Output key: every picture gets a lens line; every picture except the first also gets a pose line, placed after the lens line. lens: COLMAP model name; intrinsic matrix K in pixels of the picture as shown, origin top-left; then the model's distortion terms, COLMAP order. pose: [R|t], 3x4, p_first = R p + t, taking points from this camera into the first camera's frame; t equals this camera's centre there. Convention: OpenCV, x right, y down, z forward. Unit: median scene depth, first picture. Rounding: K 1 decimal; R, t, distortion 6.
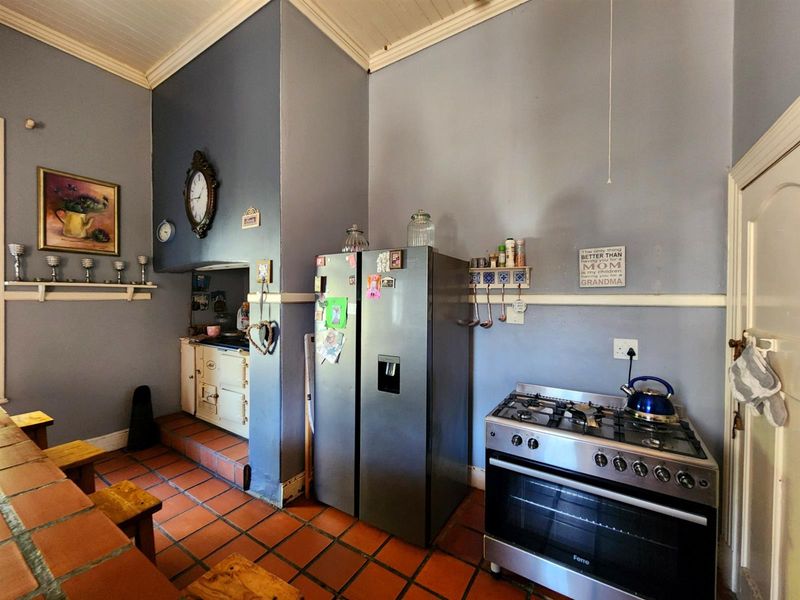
lens RADIAL K [[329.5, 0, 400.8], [0, 329.5, 300.9], [0, 0, 1]] dist [-0.000721, -0.000154]
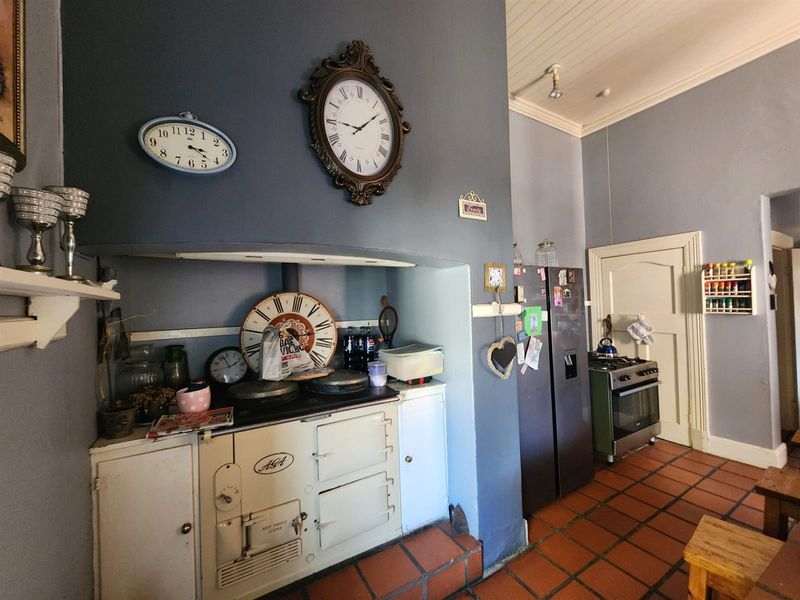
lens RADIAL K [[329.5, 0, 400.8], [0, 329.5, 300.9], [0, 0, 1]] dist [-0.000721, -0.000154]
pose [[0.447283, -0.005436, 0.894376, -1.189927], [0.044156, 0.998896, -0.016011, -0.027516], [-0.893302, 0.046654, 0.447029, 0.804719]]
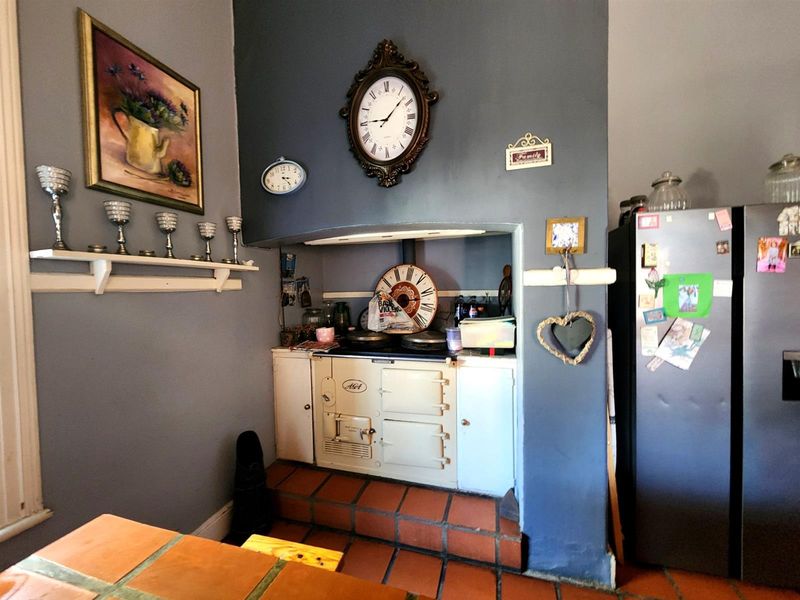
lens RADIAL K [[329.5, 0, 400.8], [0, 329.5, 300.9], [0, 0, 1]] dist [-0.000721, -0.000154]
pose [[0.961857, -0.033269, 0.271523, -0.859168], [0.027421, 0.999304, 0.025302, 0.012009], [-0.272176, -0.016891, 0.962099, 0.442299]]
